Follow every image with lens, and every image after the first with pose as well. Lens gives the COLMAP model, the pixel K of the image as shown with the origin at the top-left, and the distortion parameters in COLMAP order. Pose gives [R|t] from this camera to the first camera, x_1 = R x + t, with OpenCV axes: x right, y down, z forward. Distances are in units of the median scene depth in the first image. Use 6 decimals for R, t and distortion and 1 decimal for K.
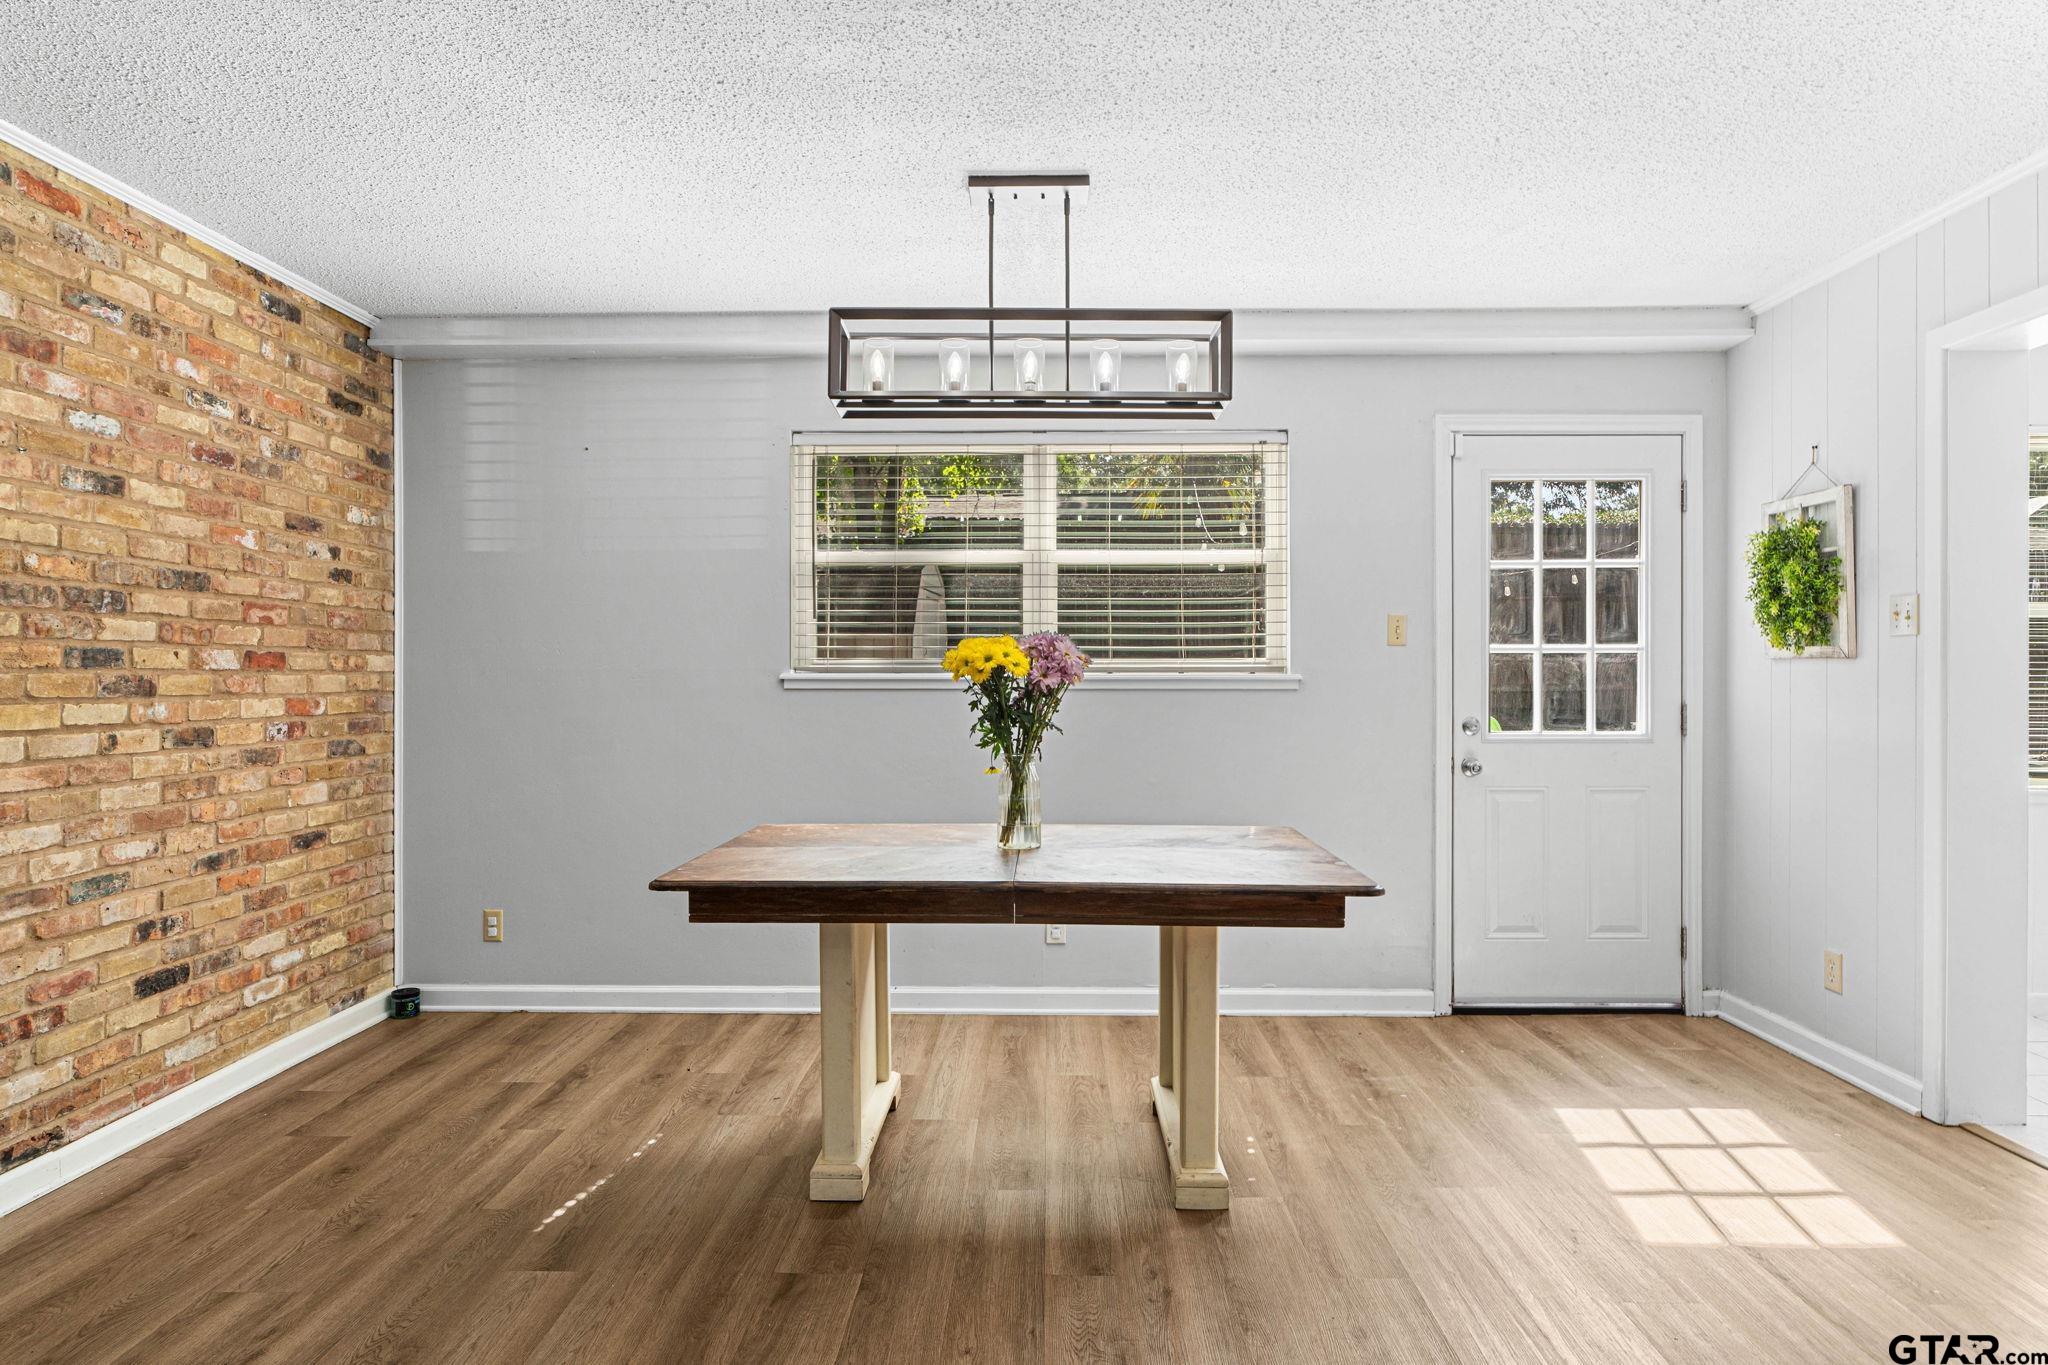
lens RADIAL K [[1193.1, 0, 1019.2], [0, 1193.1, 679.2], [0, 0, 1]] dist [-0.003350, -0.000814]
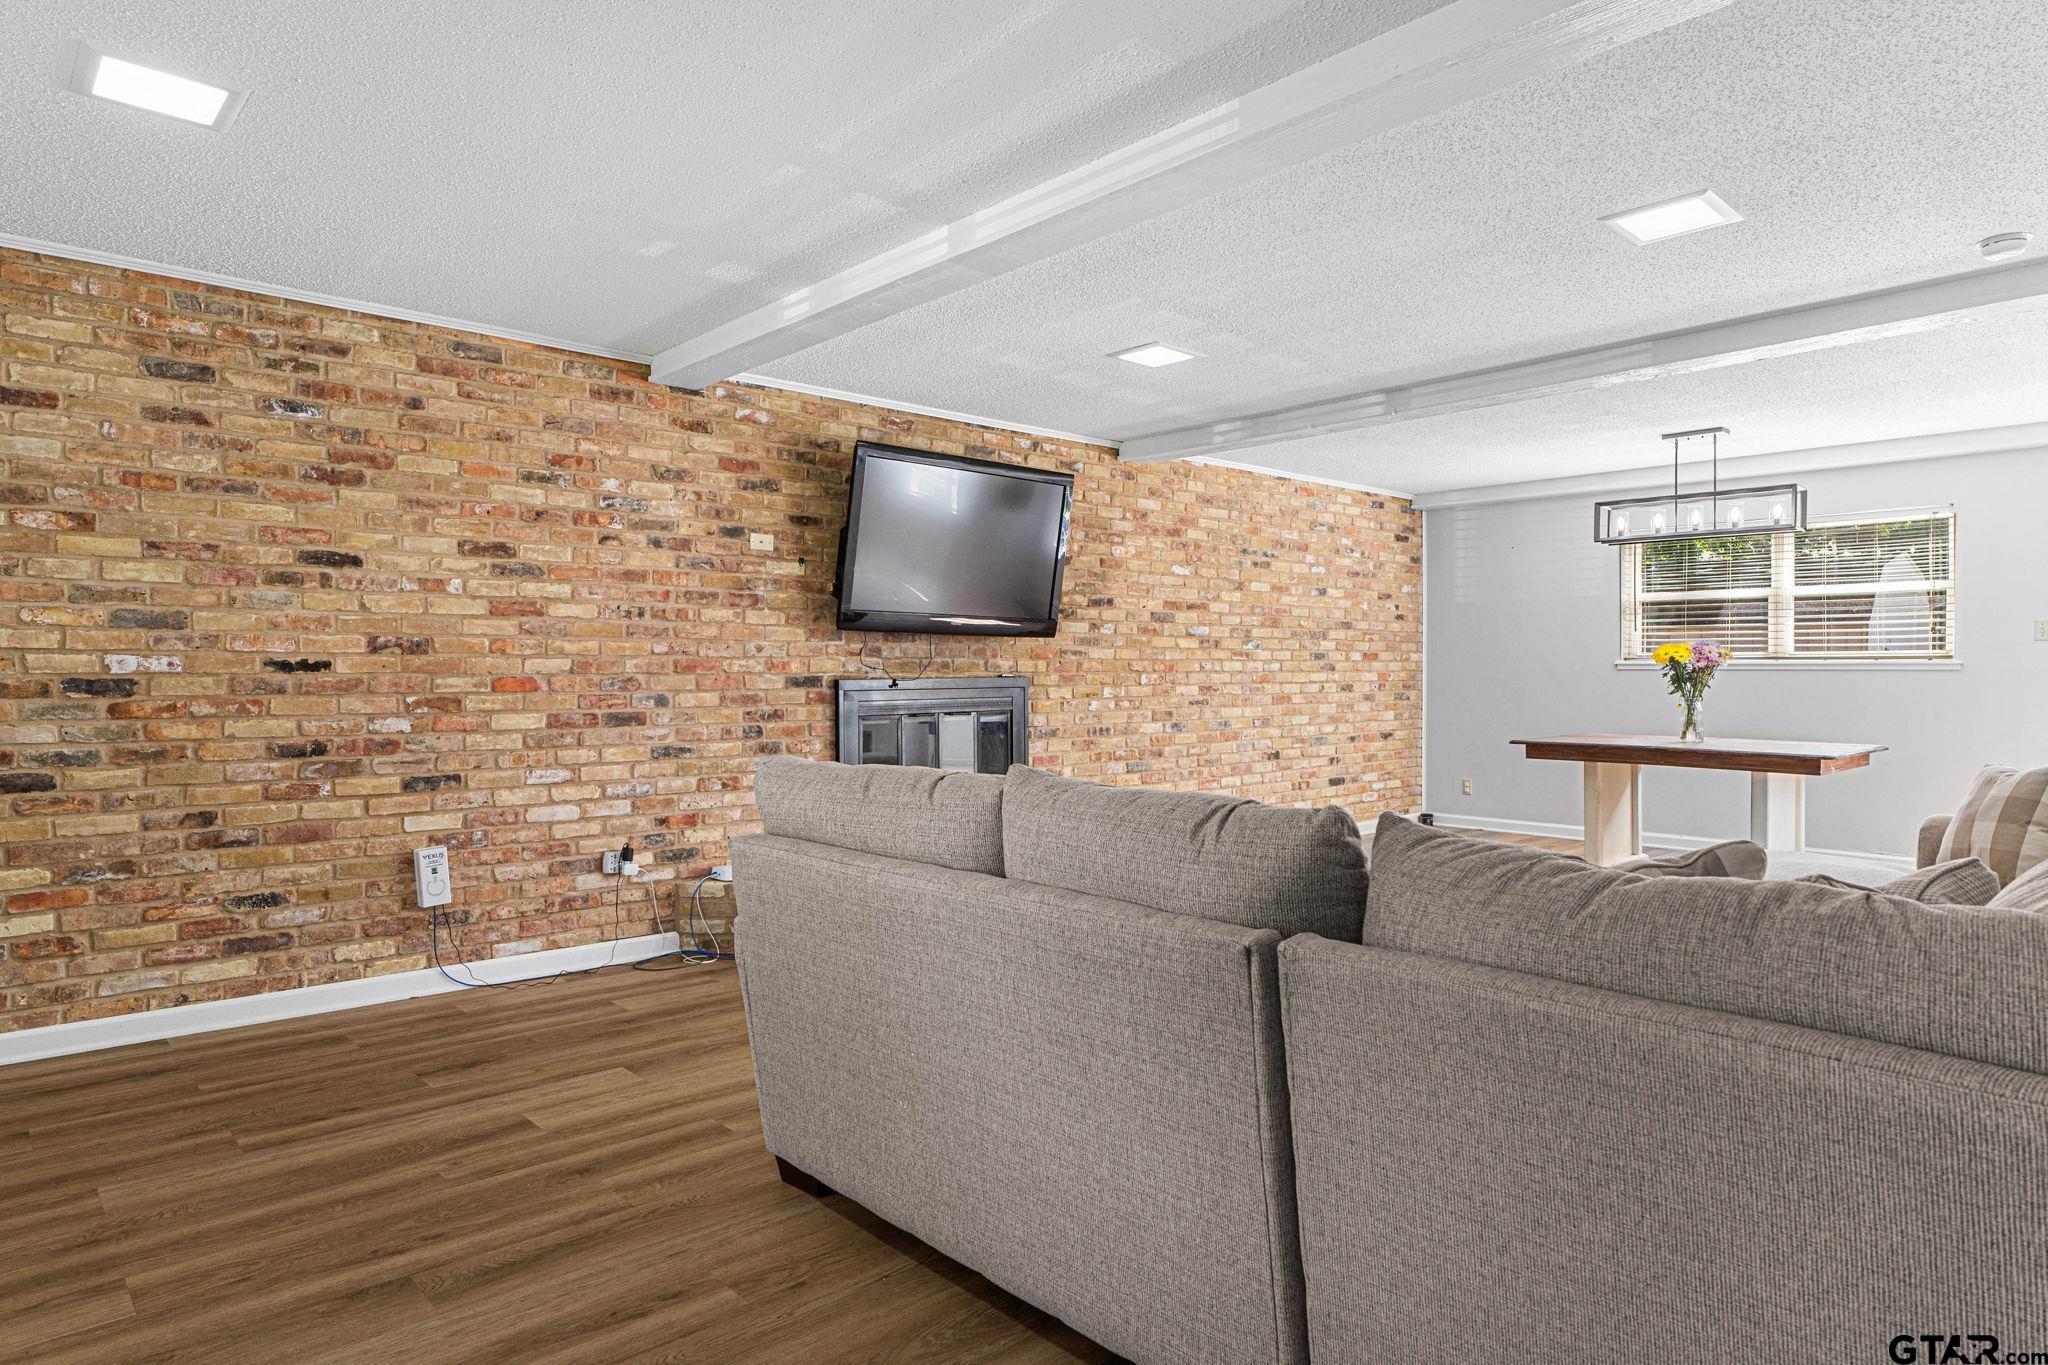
lens RADIAL K [[1193.1, 0, 1019.2], [0, 1193.1, 679.2], [0, 0, 1]] dist [-0.003350, -0.000814]
pose [[0.686028, 0.006221, -0.727549, 0.619633], [-0.000581, 0.999968, 0.008003, 0.010754], [0.727575, -0.005067, 0.686010, -1.147917]]
